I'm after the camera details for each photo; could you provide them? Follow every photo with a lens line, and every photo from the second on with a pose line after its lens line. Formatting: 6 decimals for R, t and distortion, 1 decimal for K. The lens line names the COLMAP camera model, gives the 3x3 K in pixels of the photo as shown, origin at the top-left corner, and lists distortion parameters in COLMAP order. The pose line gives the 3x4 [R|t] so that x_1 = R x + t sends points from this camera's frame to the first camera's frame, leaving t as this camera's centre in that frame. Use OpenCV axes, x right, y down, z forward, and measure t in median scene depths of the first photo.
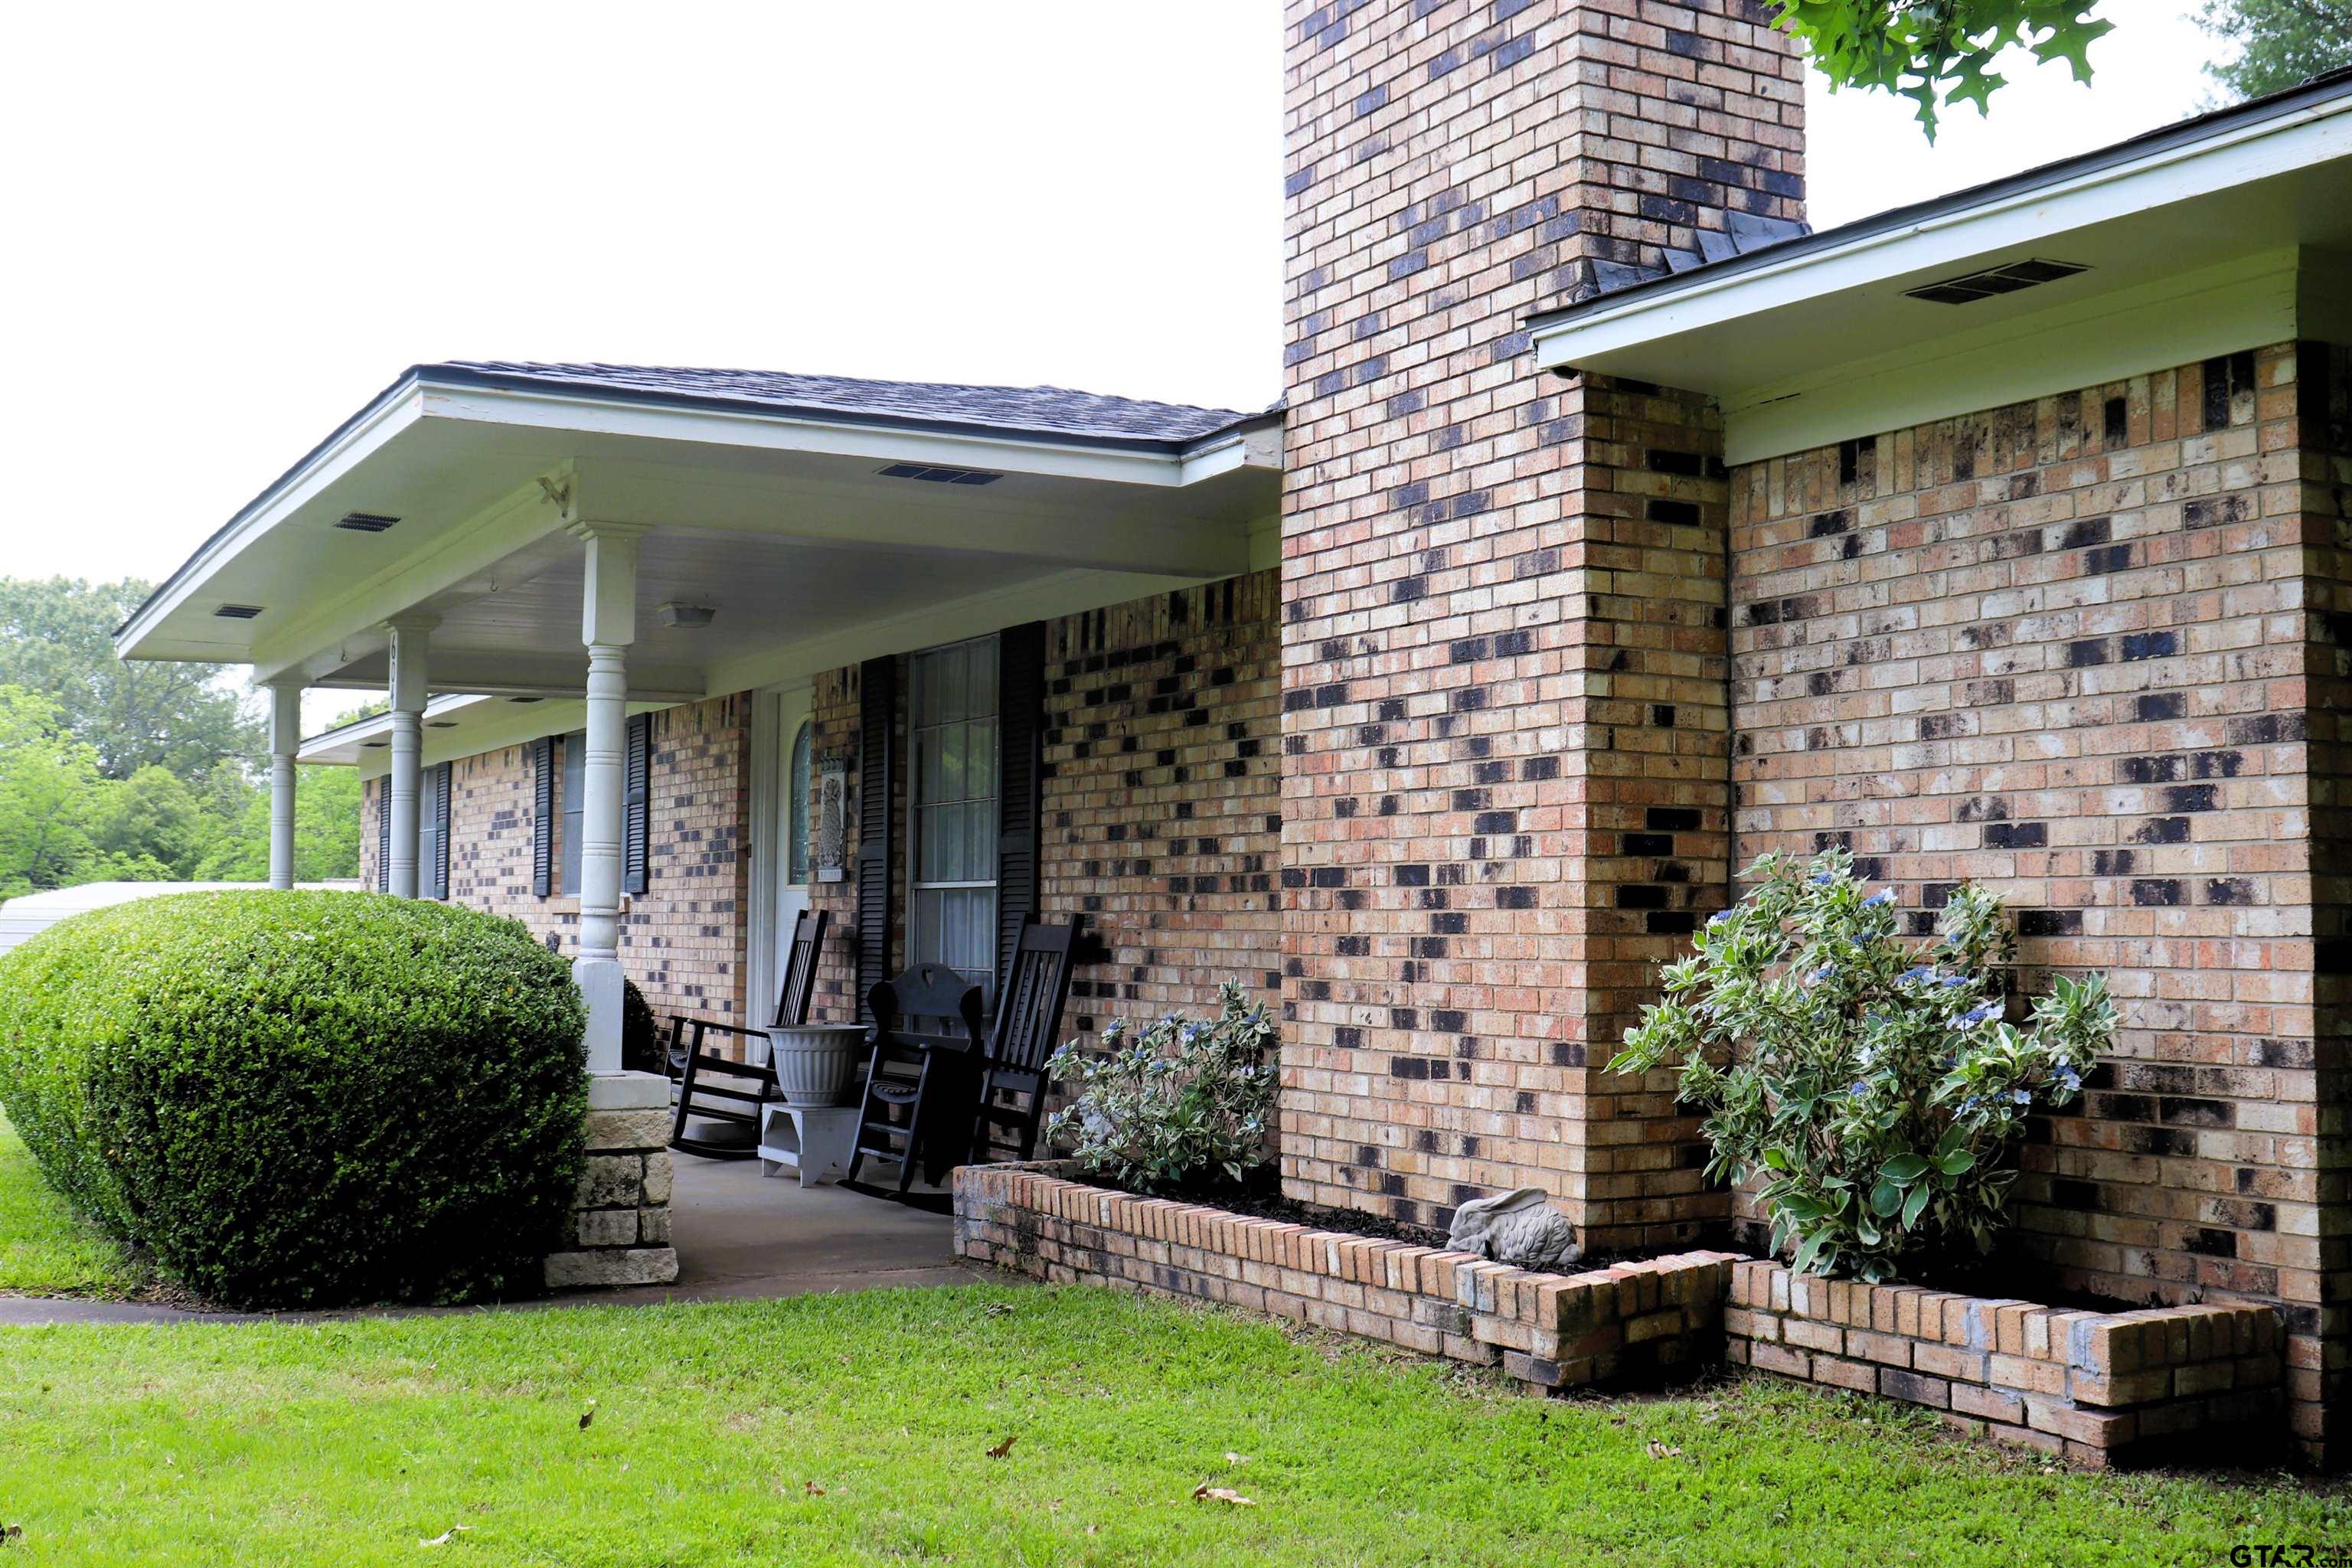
lens RADIAL K [[2530.6, 0, 1177.3], [0, 2530.6, 811.0], [0, 0, 1]] dist [-0.031400, 0.021325]
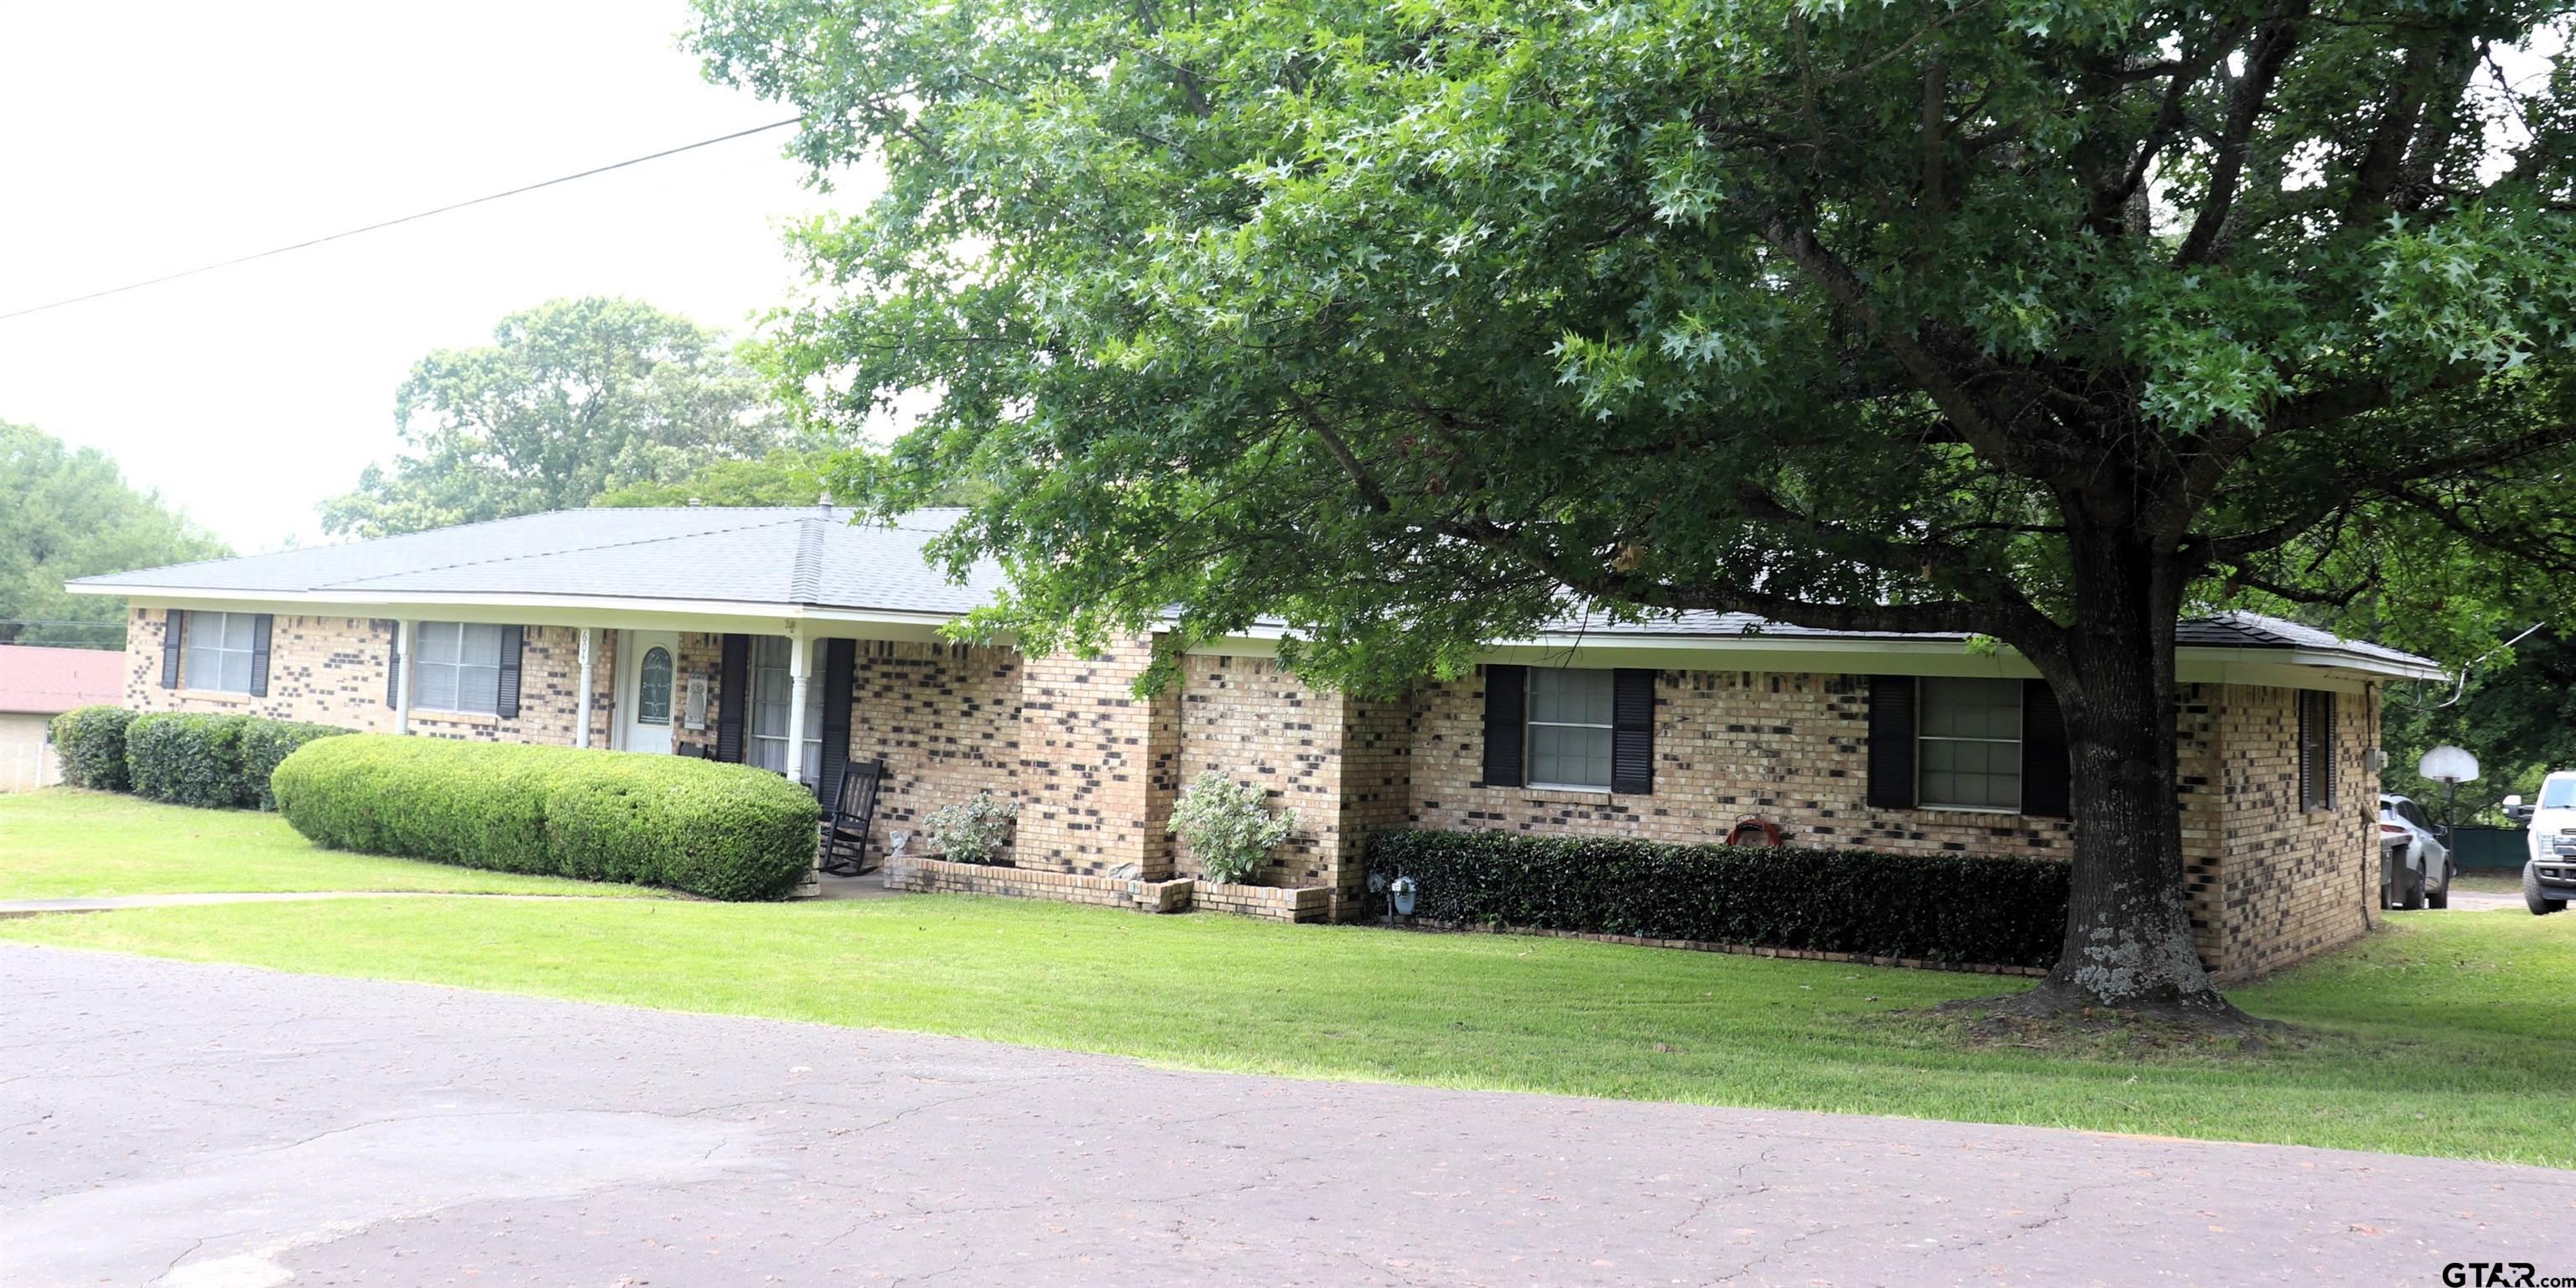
lens RADIAL K [[2563.5, 0, 1288.0], [0, 2563.5, 644.0], [0, 0, 1]] dist [-0.238051, 0.008307]
pose [[0.886348, 0.035032, 0.461692, -1.244308], [-0.059295, 0.997511, 0.038146, -0.286200], [-0.459207, -0.061186, 0.886219, -2.115951]]
